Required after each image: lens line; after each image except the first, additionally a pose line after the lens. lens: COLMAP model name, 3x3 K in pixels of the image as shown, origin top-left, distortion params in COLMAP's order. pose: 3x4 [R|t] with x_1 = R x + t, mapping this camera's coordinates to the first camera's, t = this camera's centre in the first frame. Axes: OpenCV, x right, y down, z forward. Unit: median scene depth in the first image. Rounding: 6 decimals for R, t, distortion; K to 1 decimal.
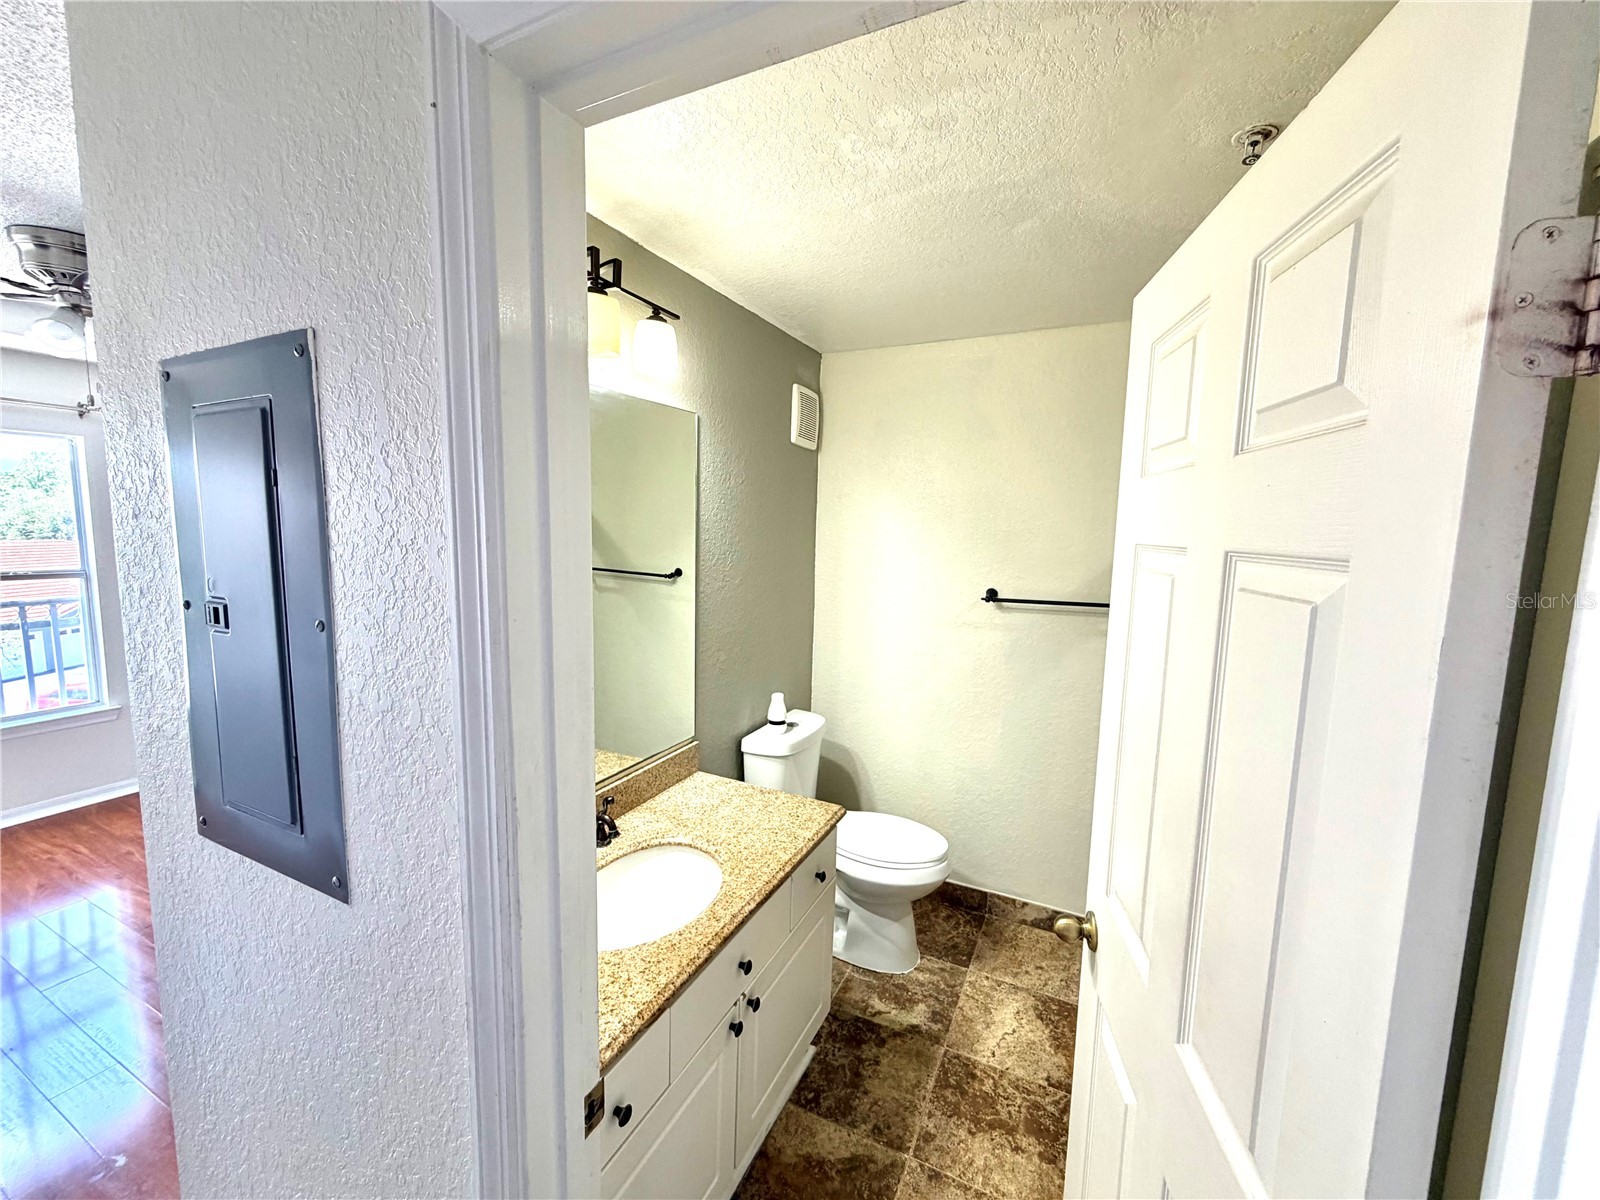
lens RADIAL K [[637.0, 0, 795.3], [0, 637.0, 599.1], [0, 0, 1]] dist [0.000066, 0.000027]
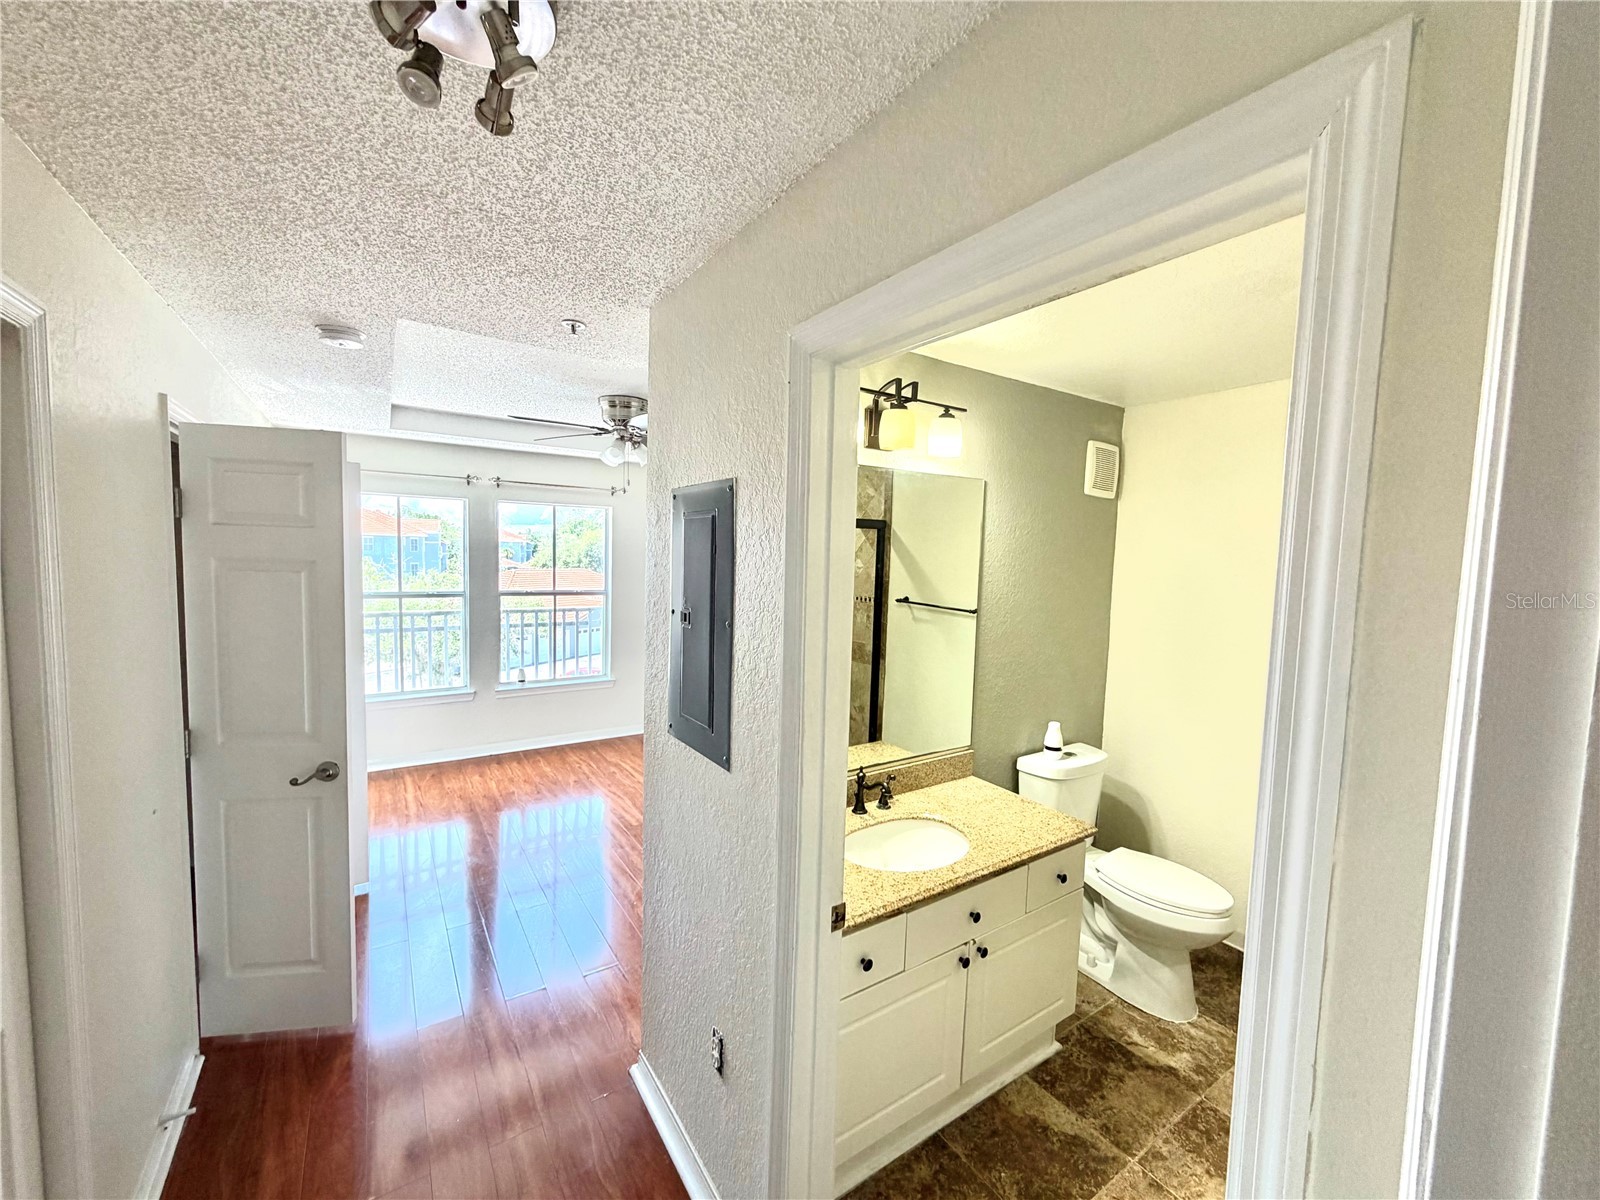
lens RADIAL K [[637.0, 0, 793.1], [0, 637.0, 598.8], [0, 0, 1]] dist [0.000066, 0.000027]
pose [[0.860824, 0.037684, -0.507506, 0.157550], [-0.066262, 0.997065, -0.038358, 0.009370], [0.504570, 0.066648, 0.860794, -0.222563]]
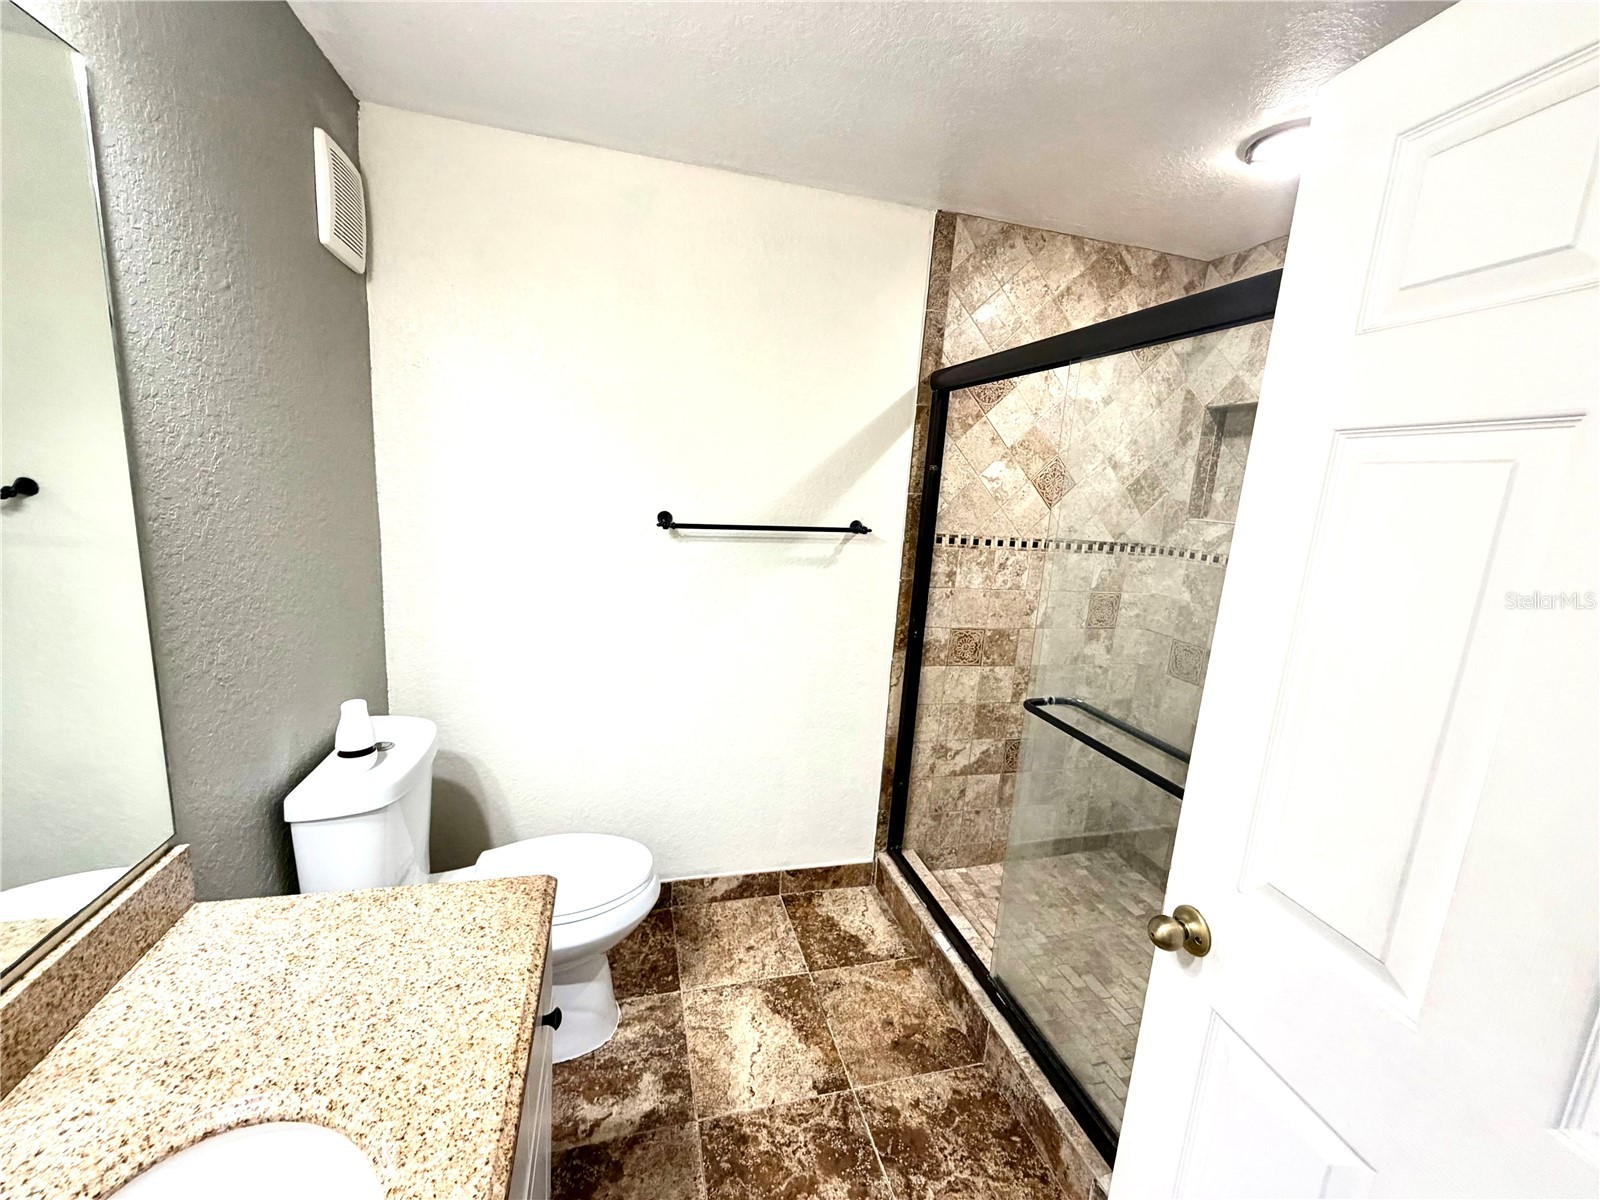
lens RADIAL K [[637.0, 0, 790.6], [0, 637.0, 598.9], [0, 0, 1]] dist [0.000066, 0.000027]
pose [[0.751610, -0.096496, 0.652511, -0.112224], [0.029777, 0.993197, 0.112579, 0.008646], [-0.658935, -0.065186, 0.749370, 0.394003]]
